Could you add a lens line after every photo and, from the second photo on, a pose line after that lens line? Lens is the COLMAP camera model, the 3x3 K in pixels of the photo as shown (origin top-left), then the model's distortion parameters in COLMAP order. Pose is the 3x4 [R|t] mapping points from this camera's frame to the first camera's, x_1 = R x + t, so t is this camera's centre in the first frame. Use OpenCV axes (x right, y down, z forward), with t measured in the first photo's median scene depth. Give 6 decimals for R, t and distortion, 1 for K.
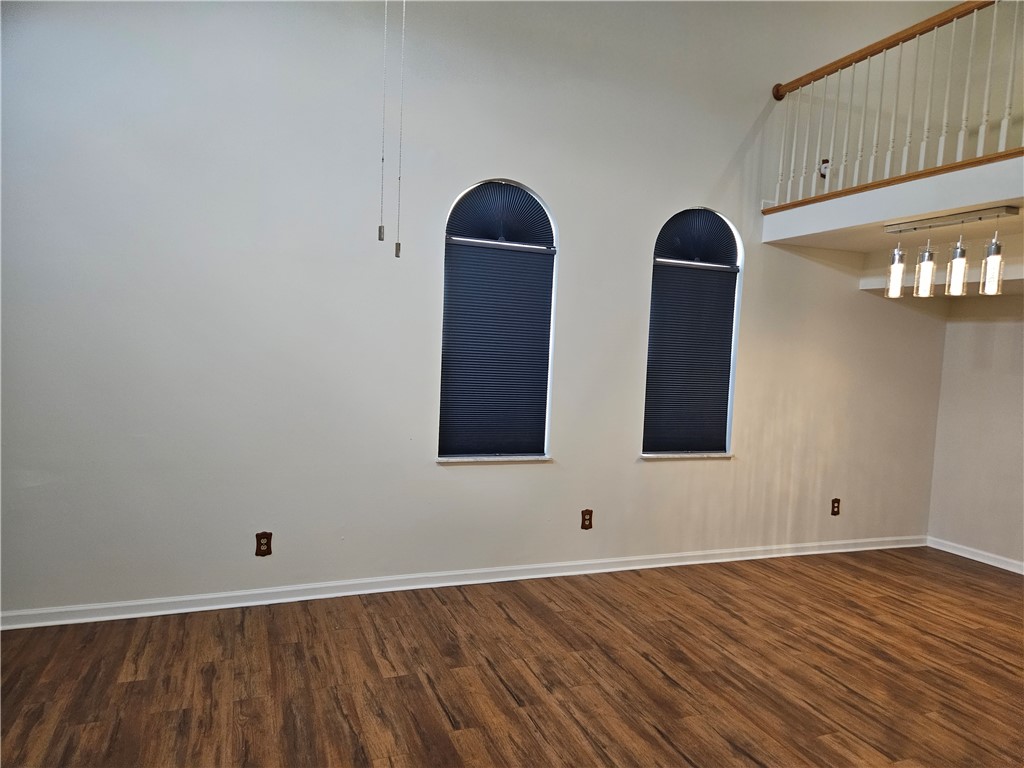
lens RADIAL K [[682.3, 0, 517.0], [0, 682.3, 400.7], [0, 0, 1]] dist [0.068932, -0.054721]
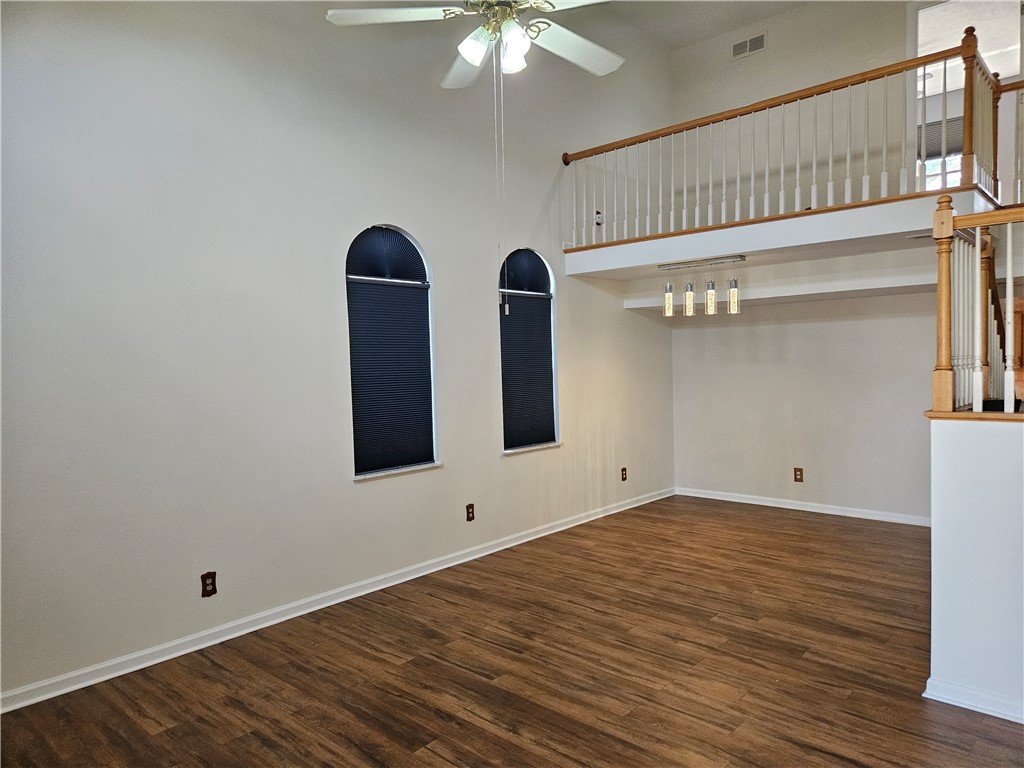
lens RADIAL K [[682.3, 0, 518.4], [0, 682.3, 394.1], [0, 0, 1]] dist [0.068932, -0.054721]
pose [[0.894448, -0.087942, 0.438438, -0.382970], [0.097908, 0.995195, -0.000123, -0.023664], [-0.436321, 0.043036, 0.898761, -0.115300]]
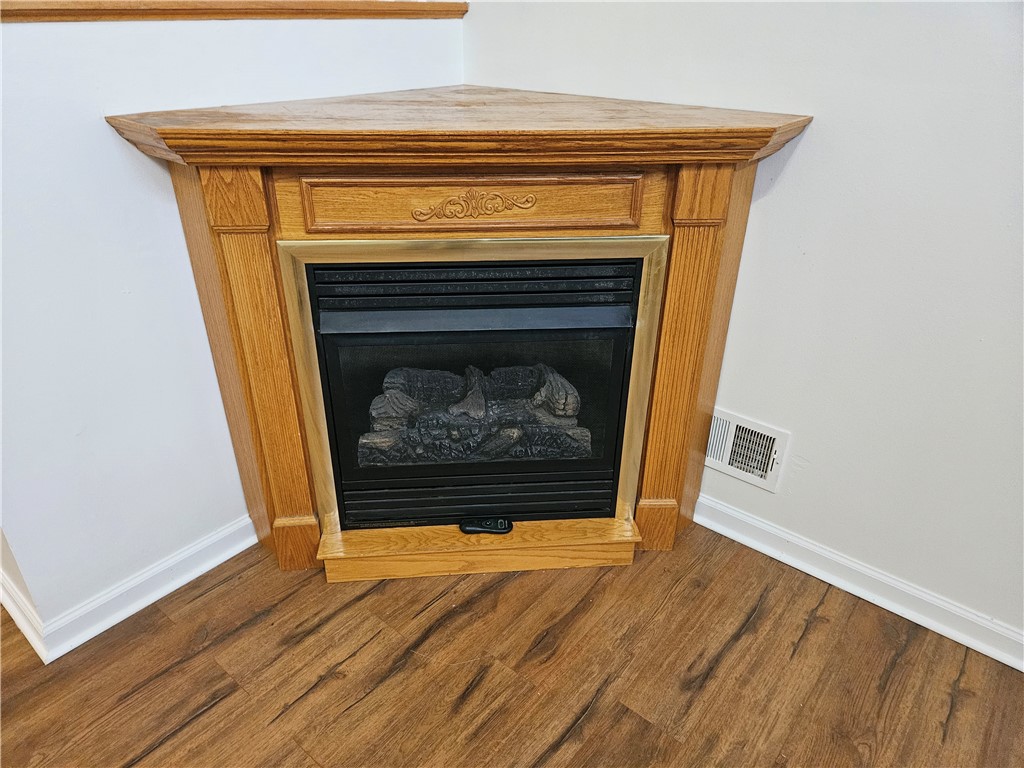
lens RADIAL K [[682.3, 0, 508.0], [0, 682.3, 388.9], [0, 0, 1]] dist [0.068932, -0.054721]
pose [[-0.469696, -0.468673, 0.748152, 0.016805], [0.037729, 0.836018, 0.547403, 0.034254], [-0.882022, 0.285340, -0.374992, 0.297025]]
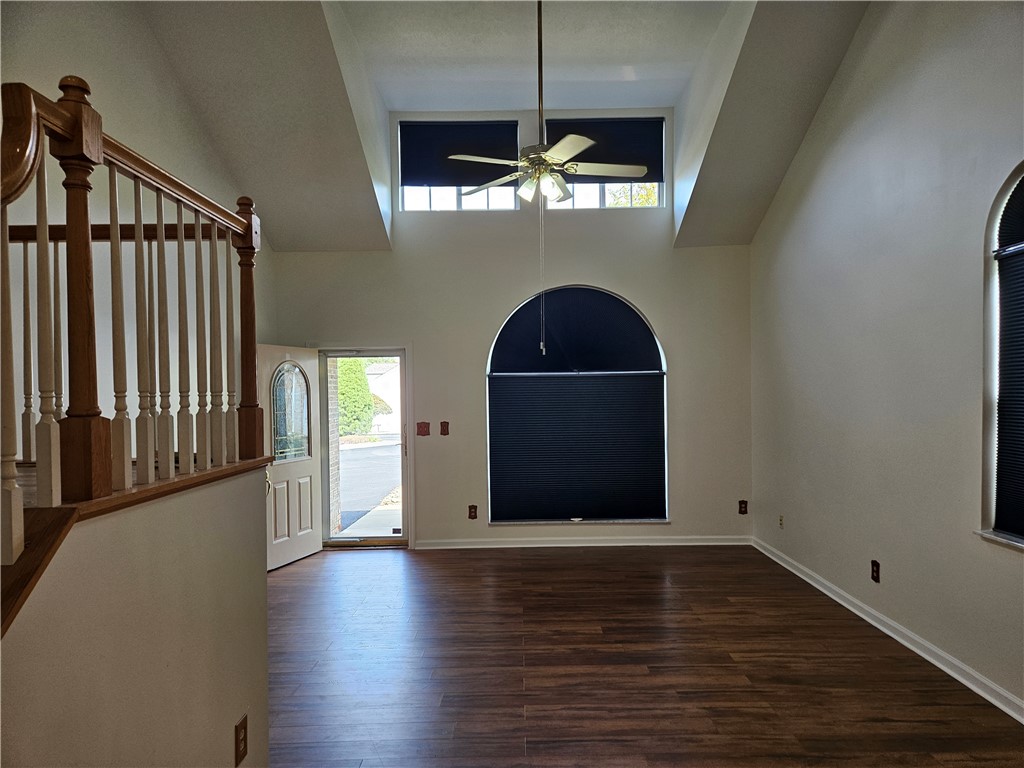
lens RADIAL K [[682.3, 0, 522.5], [0, 682.3, 404.7], [0, 0, 1]] dist [0.068932, -0.054721]
pose [[-0.369364, -0.022745, -0.929007, 0.913957], [-0.072701, 0.997344, 0.004487, -0.027995], [0.926437, 0.069197, -0.370036, 0.866913]]
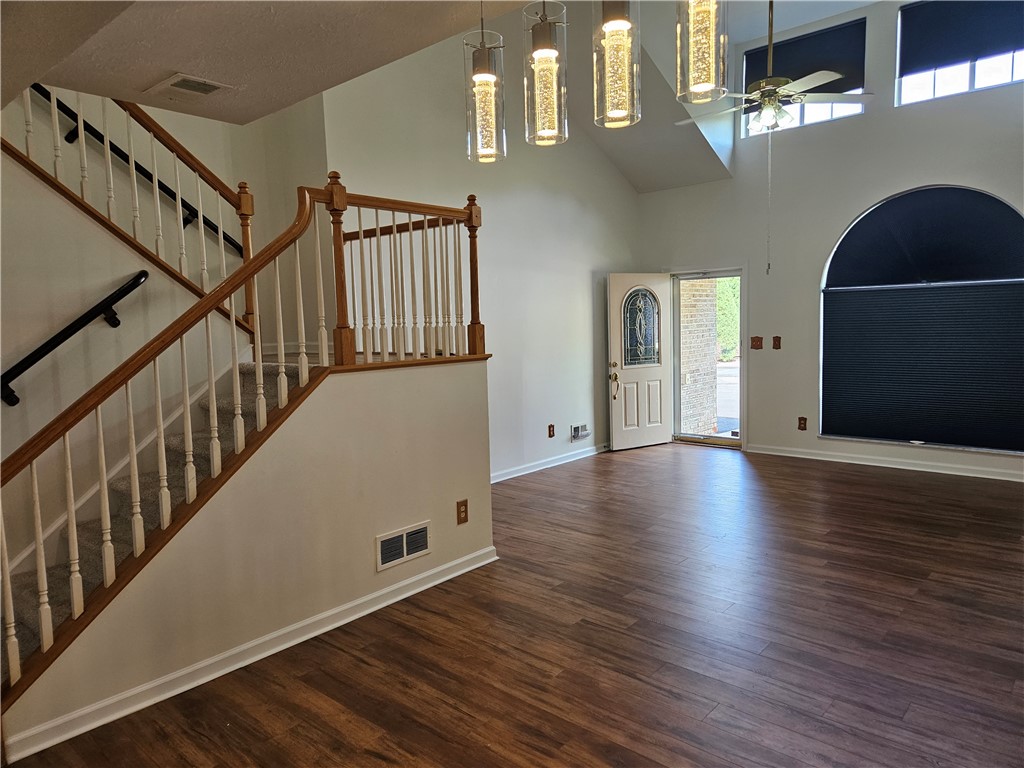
lens RADIAL K [[682.3, 0, 519.3], [0, 682.3, 387.4], [0, 0, 1]] dist [0.068932, -0.054721]
pose [[-0.890472, 0.024925, -0.454355, 0.833845], [-0.047496, 0.987953, 0.147283, -0.066220], [0.452552, 0.152732, -0.878561, 1.373637]]
